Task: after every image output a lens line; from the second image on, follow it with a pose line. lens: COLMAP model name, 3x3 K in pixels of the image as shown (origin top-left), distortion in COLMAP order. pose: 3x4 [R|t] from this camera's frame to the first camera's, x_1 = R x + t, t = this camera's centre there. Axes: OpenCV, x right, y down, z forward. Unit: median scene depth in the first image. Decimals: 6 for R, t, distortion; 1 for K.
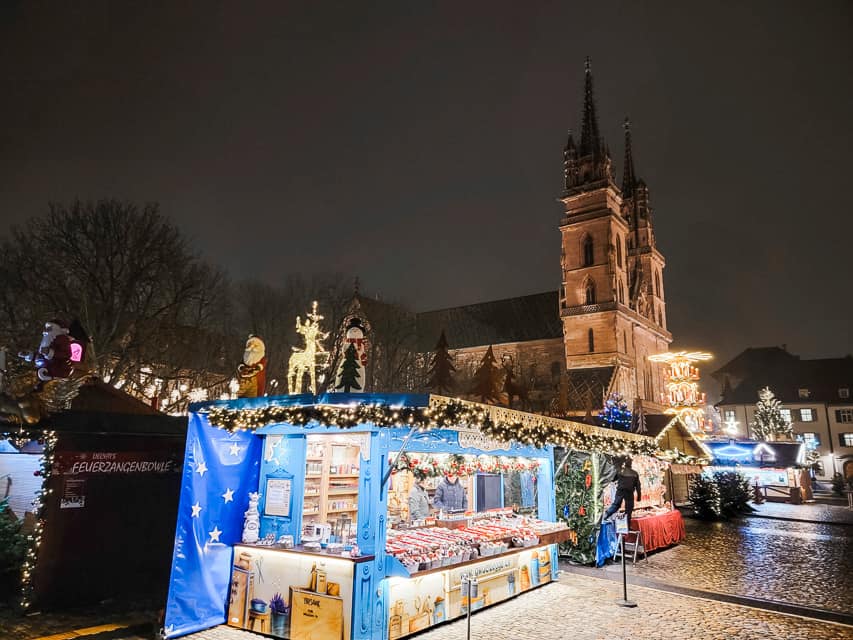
lens RADIAL K [[593.1, 0, 426.5], [0, 593.1, 320.0], [0, 0, 1]] dist [0.081176, -0.046588]
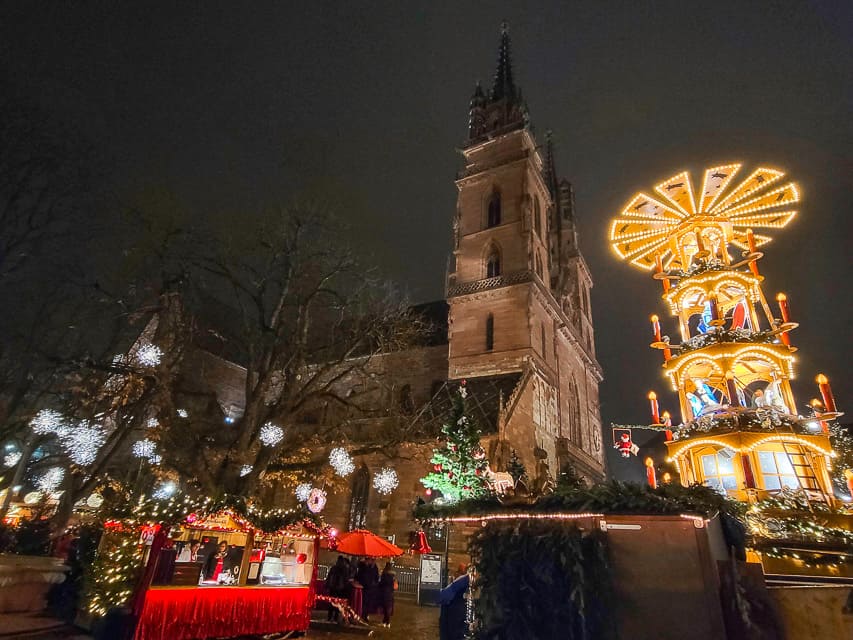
lens RADIAL K [[495.4, 0, 427.2], [0, 495.4, 299.5], [0, 0, 1]] dist [-0.001111, 0.000806]
pose [[0.991602, 0.101741, 0.079834, 0.163933], [-0.080458, 0.968638, -0.235090, 0.121386], [-0.101249, 0.226693, 0.968689, 0.494370]]
